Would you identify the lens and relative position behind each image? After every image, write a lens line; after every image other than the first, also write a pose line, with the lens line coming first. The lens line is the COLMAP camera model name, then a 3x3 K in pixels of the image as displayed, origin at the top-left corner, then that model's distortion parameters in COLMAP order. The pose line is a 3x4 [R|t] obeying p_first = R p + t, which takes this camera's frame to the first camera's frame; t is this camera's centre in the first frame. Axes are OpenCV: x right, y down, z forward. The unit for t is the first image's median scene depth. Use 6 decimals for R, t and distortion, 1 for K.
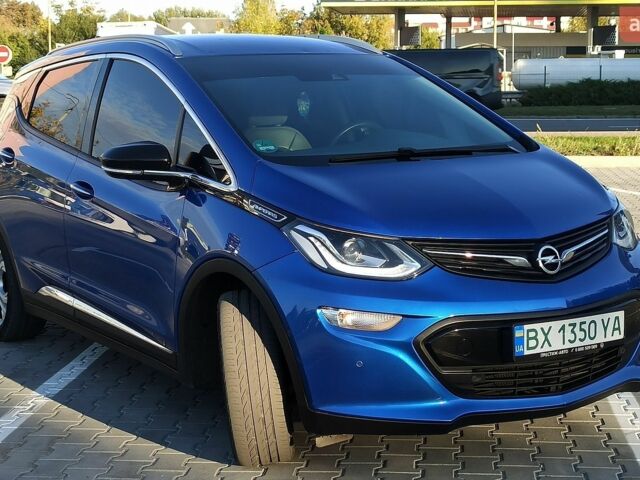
lens RADIAL K [[1256.0, 0, 320.0], [0, 1256.0, 240.0], [0, 0, 1]] dist [0.078794, -0.158741]
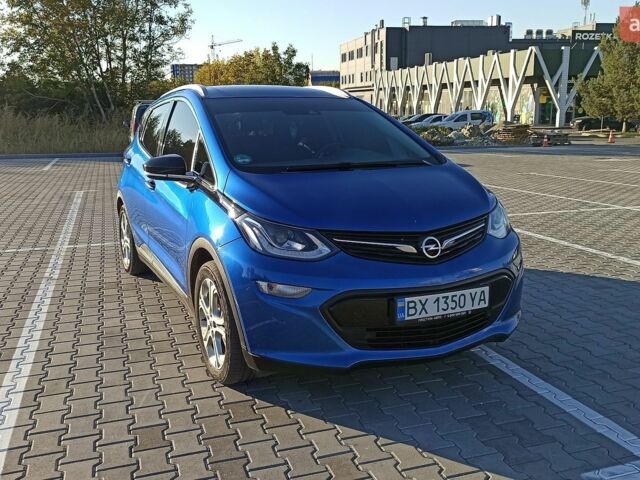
lens RADIAL K [[632.2, 0, 320.0], [0, 632.2, 240.0], [0, 0, 1]] dist [0.040657, -0.010459]
pose [[0.992058, 0.028773, -0.122450, 0.146559], [-0.021823, 0.998094, 0.057721, -0.028535], [0.123877, -0.054590, 0.990795, 0.318102]]
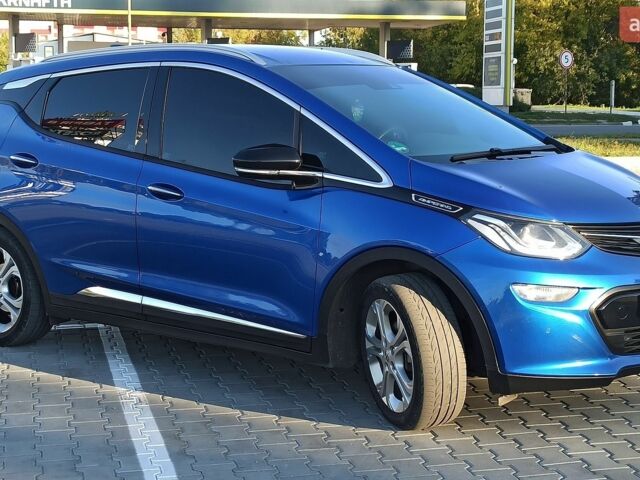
lens RADIAL K [[1256.0, 0, 320.0], [0, 1256.0, 240.0], [0, 0, 1]] dist [0.078794, -0.158741]
pose [[0.946082, -0.030329, 0.322503, -0.518037], [0.032610, 0.999467, -0.001668, 0.008601], [-0.322280, 0.012095, 0.946567, -0.044432]]
